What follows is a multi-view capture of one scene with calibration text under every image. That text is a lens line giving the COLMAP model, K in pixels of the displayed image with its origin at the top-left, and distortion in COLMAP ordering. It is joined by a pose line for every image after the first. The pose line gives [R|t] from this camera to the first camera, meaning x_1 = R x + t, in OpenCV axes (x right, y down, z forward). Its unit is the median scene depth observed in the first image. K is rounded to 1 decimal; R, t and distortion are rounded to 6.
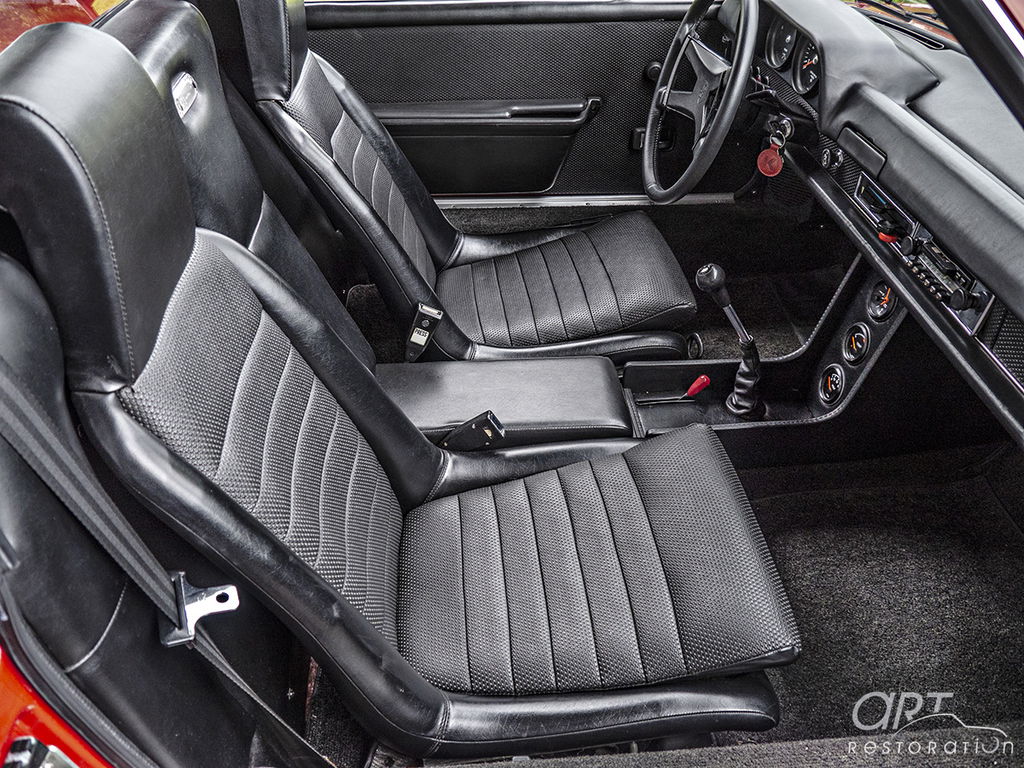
lens RADIAL K [[891.9, 0, 512.0], [0, 891.9, 384.0], [0, 0, 1]] dist [-0.012188, -0.012491]
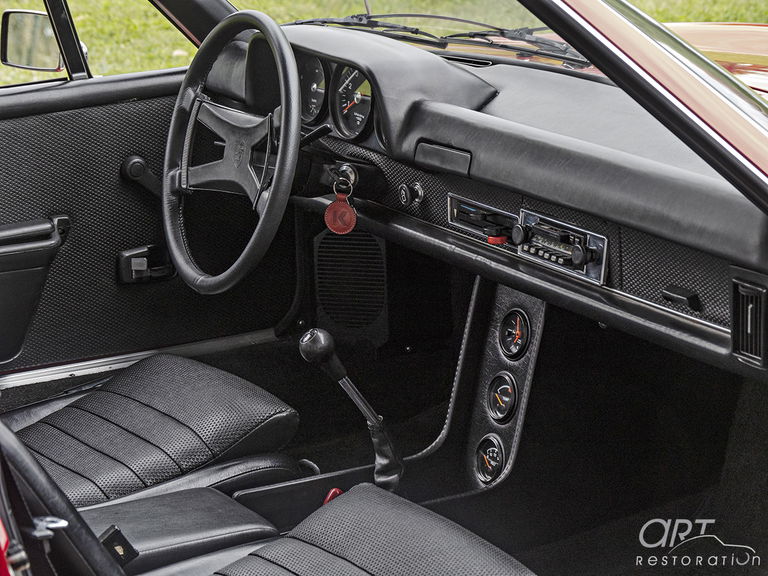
lens RADIAL K [[2742.1, 0, 384.0], [0, 2742.1, 288.0], [0, 0, 1]] dist [0.073447, 2.710189]
pose [[0.913701, -0.147059, 0.378845, -0.663493], [0.281831, 0.900928, -0.330001, 0.678760], [-0.292782, 0.408293, 0.864625, -1.210122]]
